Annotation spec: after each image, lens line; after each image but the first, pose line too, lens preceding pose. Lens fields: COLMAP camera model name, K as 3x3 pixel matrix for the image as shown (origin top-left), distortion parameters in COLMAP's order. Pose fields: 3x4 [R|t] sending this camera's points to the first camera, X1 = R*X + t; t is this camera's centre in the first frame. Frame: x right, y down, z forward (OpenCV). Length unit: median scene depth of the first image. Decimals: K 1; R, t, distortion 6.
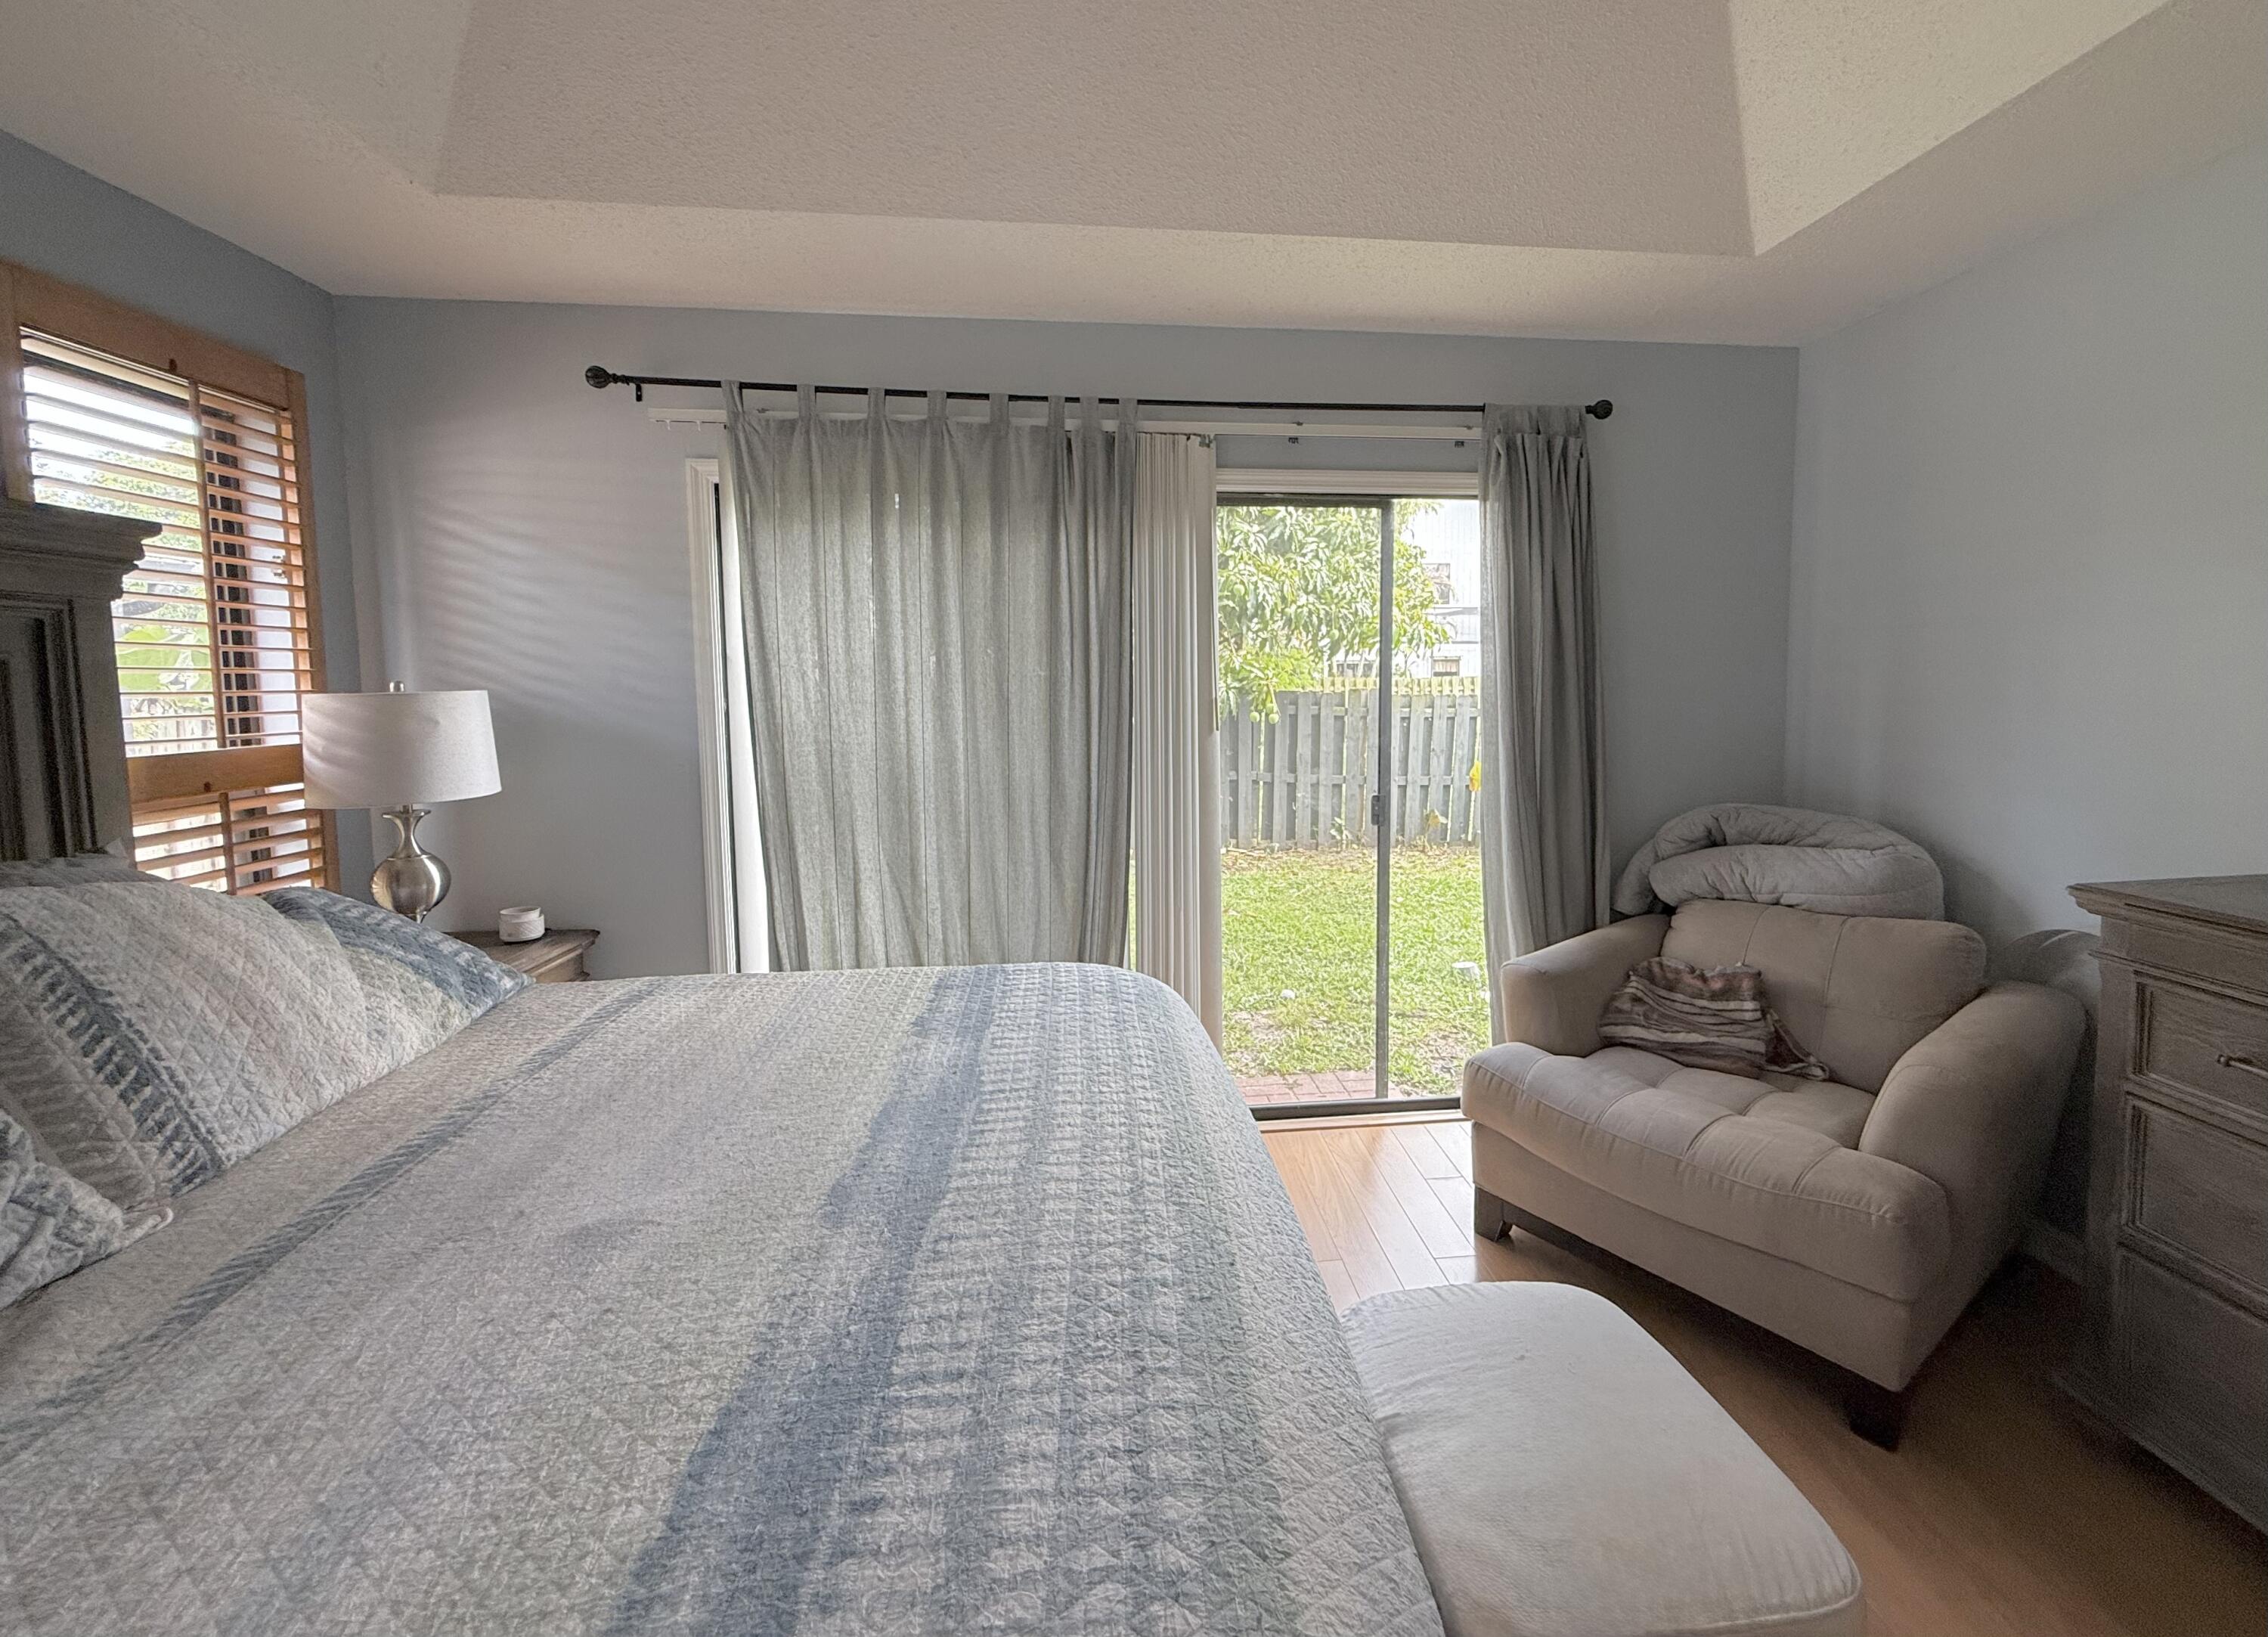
lens RADIAL K [[950.4, 0, 1182.8], [0, 950.4, 747.3], [0, 0, 1]] dist [0.000984, 0.000357]
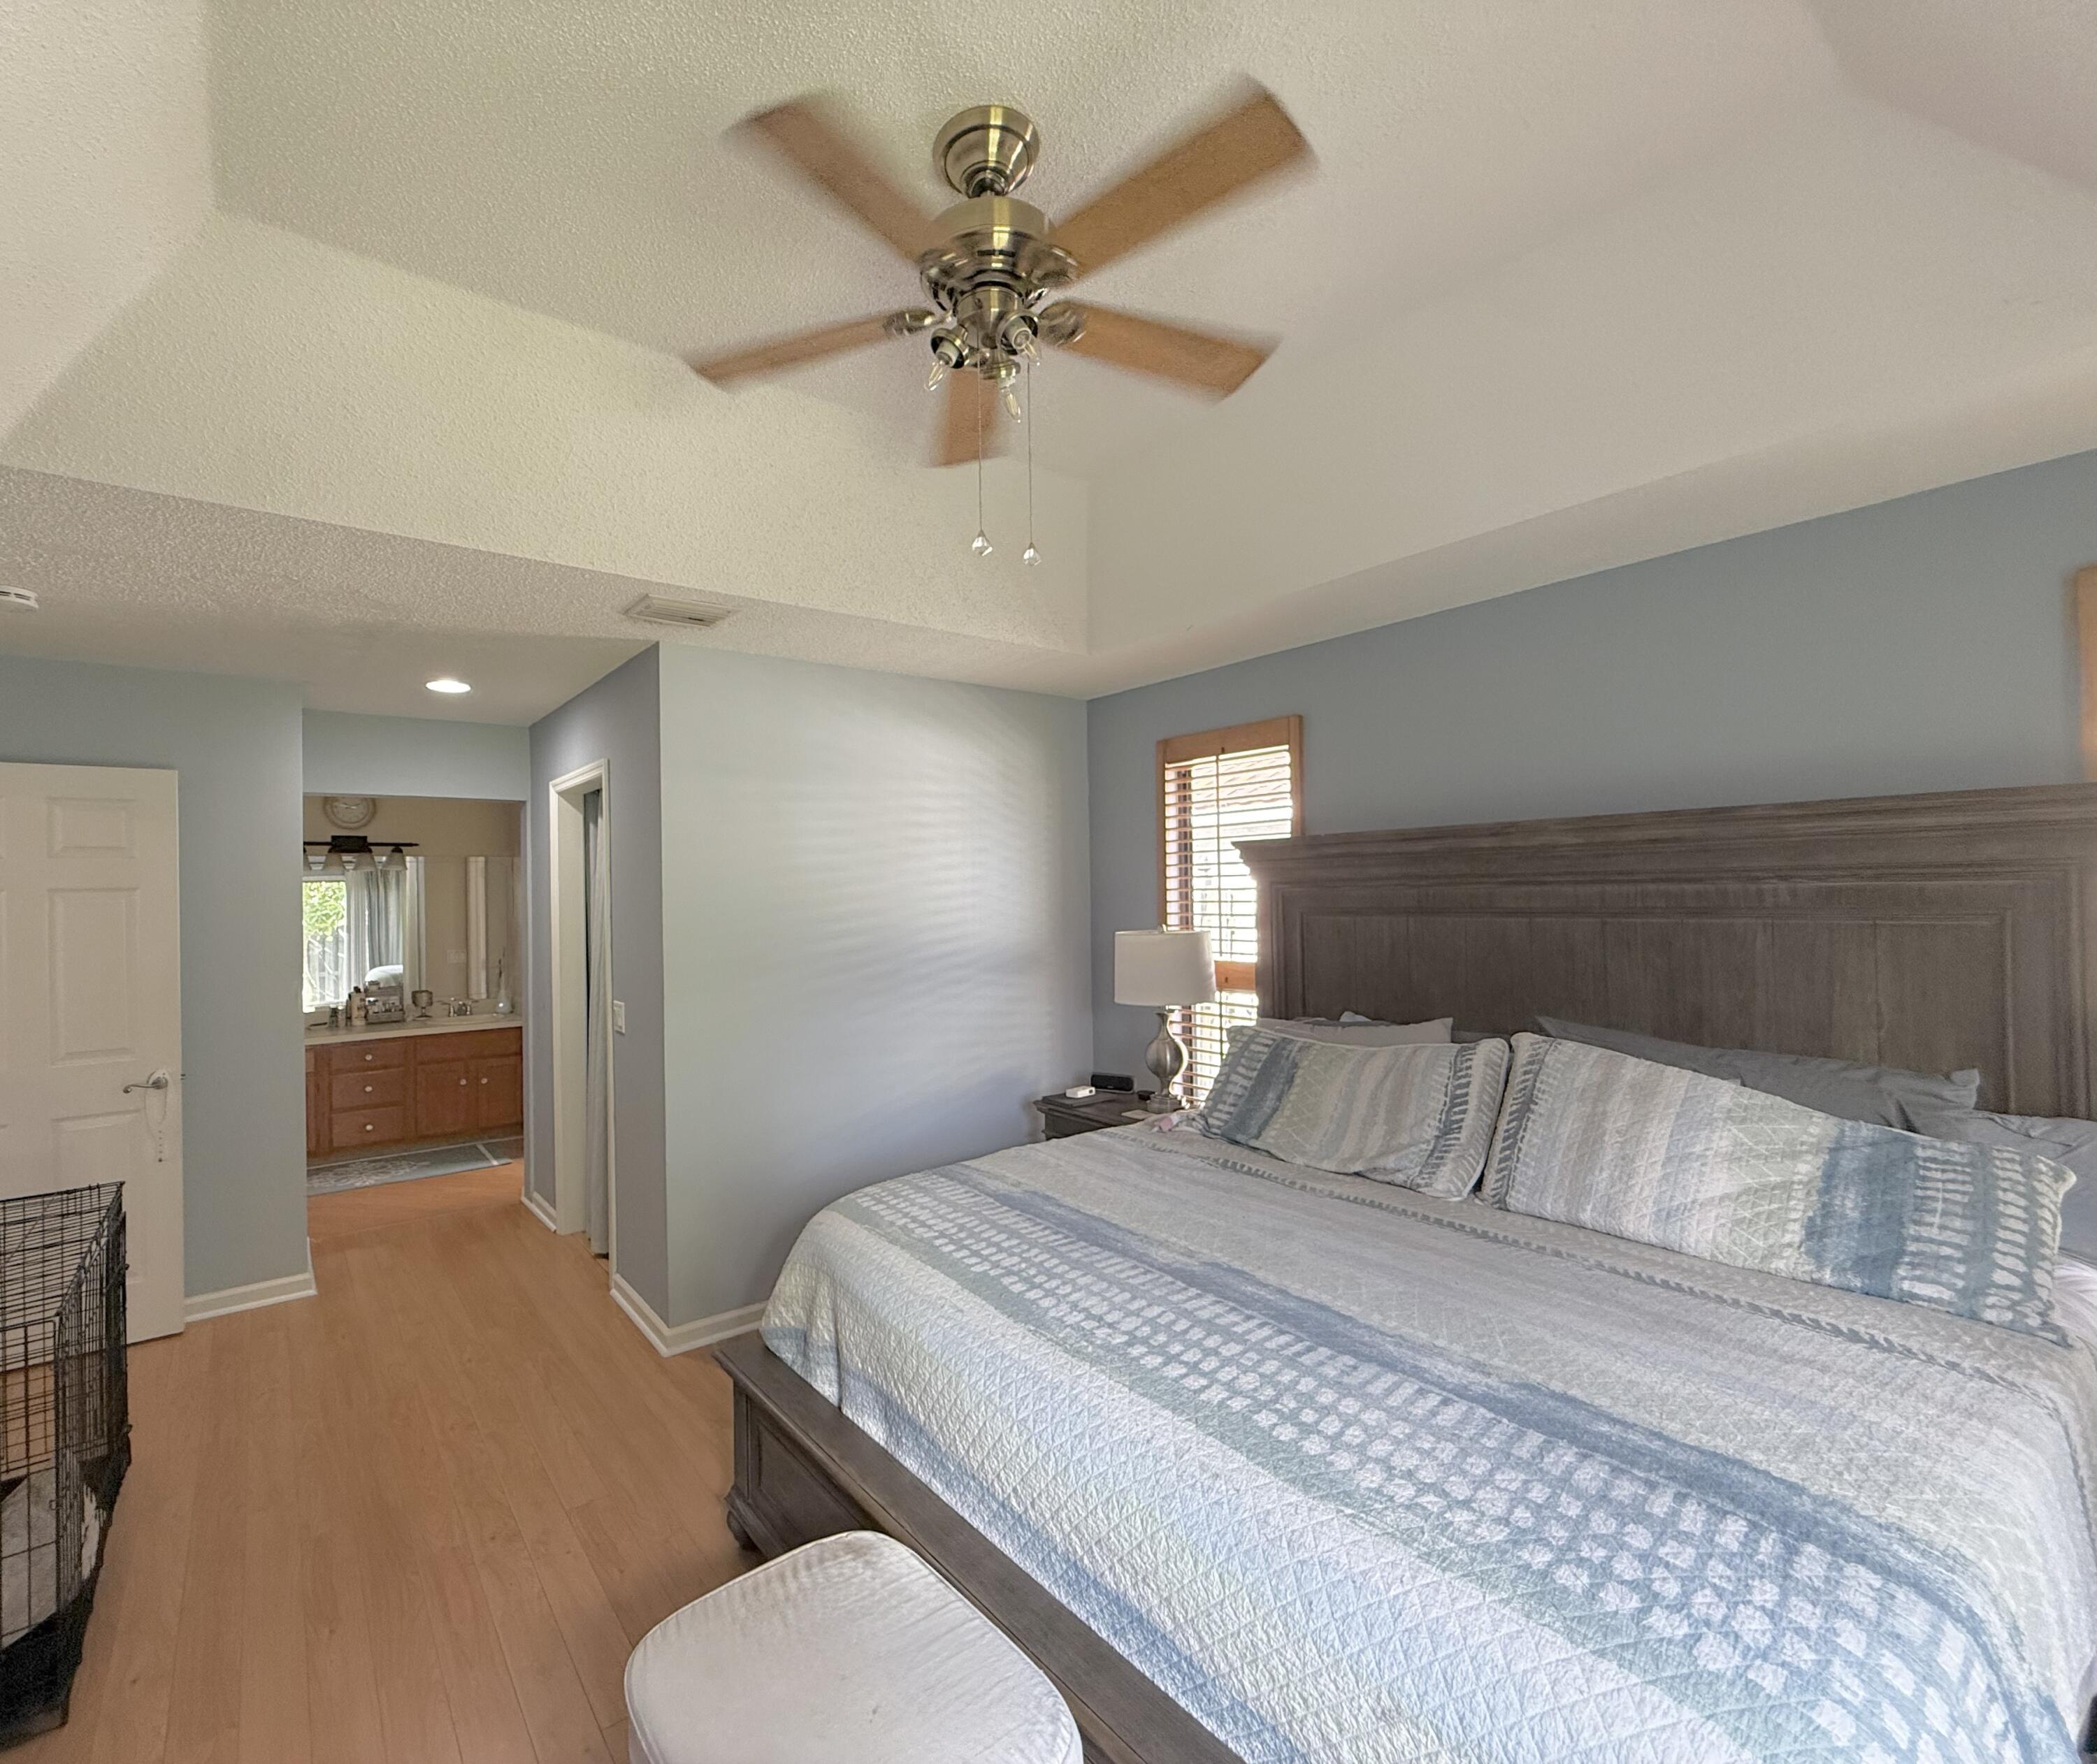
lens RADIAL K [[939.7, 0, 920.8], [0, 939.7, 877.6], [0, 0, 1]] dist [0.000411, -0.000115]
pose [[-0.877398, 0.017257, -0.479452, 0.403024], [-0.009799, 0.998500, 0.053872, -0.134074], [0.479663, 0.051966, -0.875913, 0.965457]]
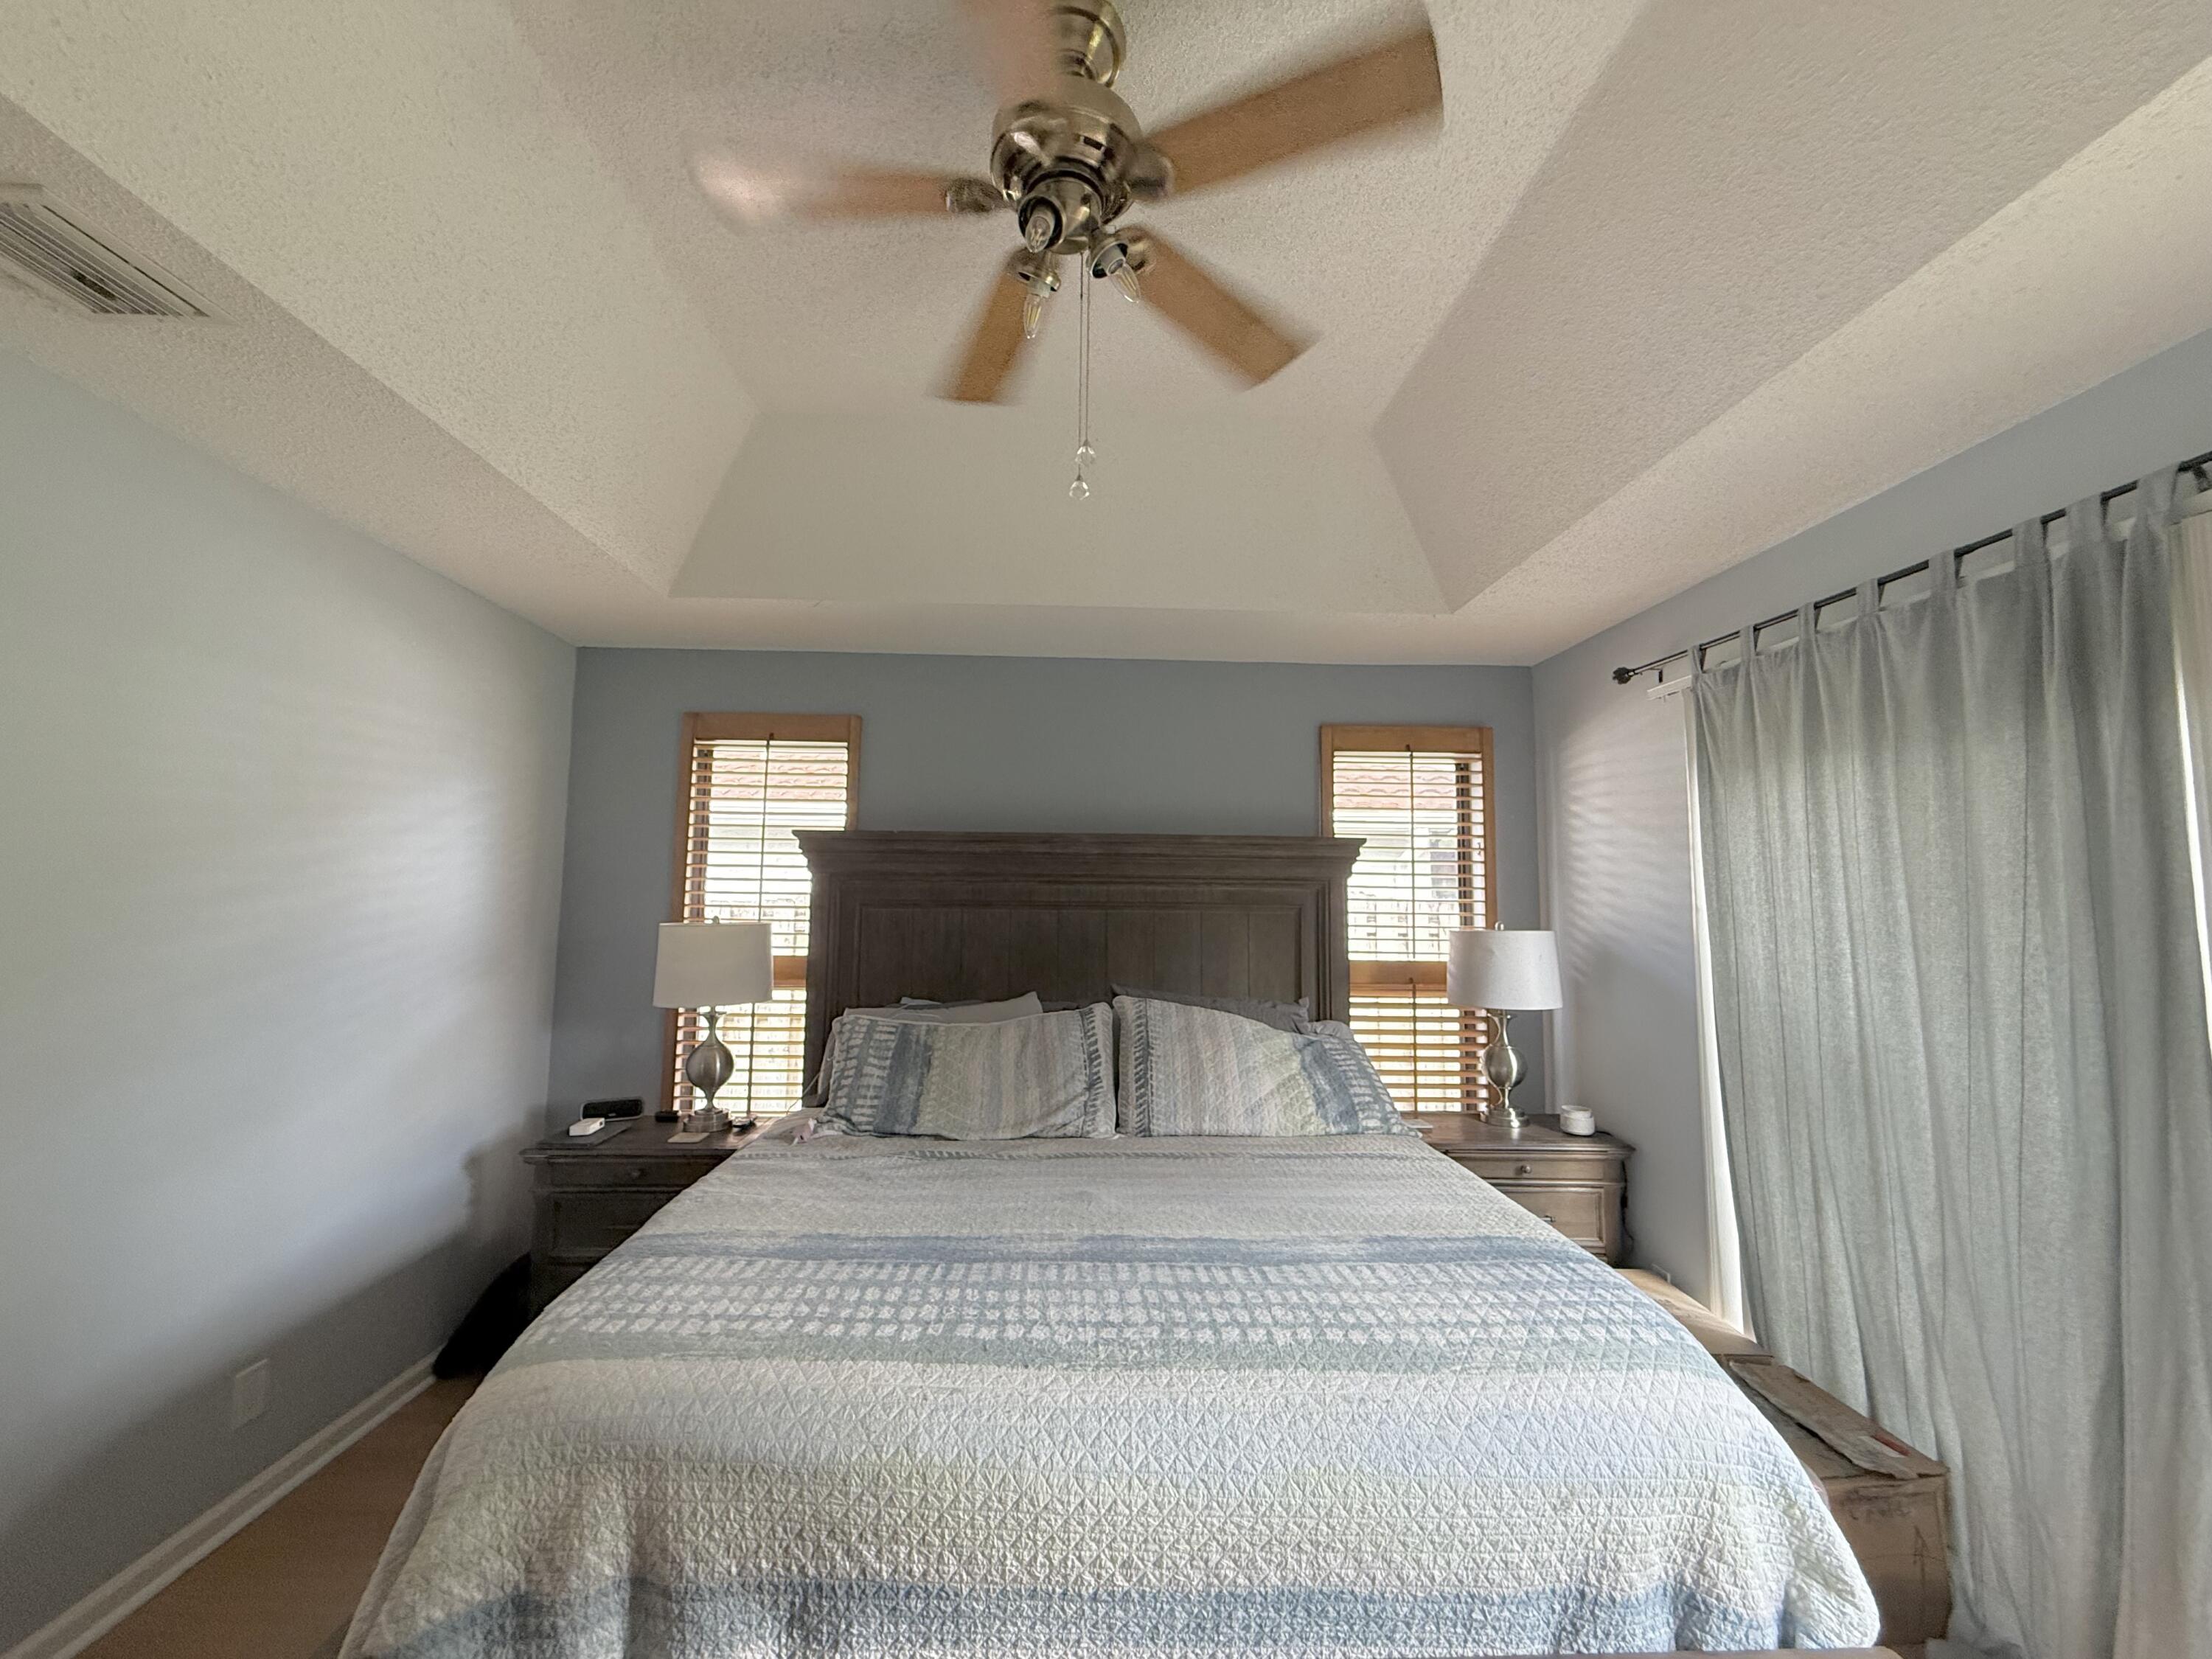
lens RADIAL K [[881.9, 0, 1097.7], [0, 881.9, 830.8], [0, 0, 1]] dist [-0.000720, -0.000060]
pose [[-0.071123, -0.072918, -0.994799, 0.569840], [-0.085788, 0.994076, -0.066731, -0.065260], [0.993772, 0.080596, -0.076957, 0.468746]]
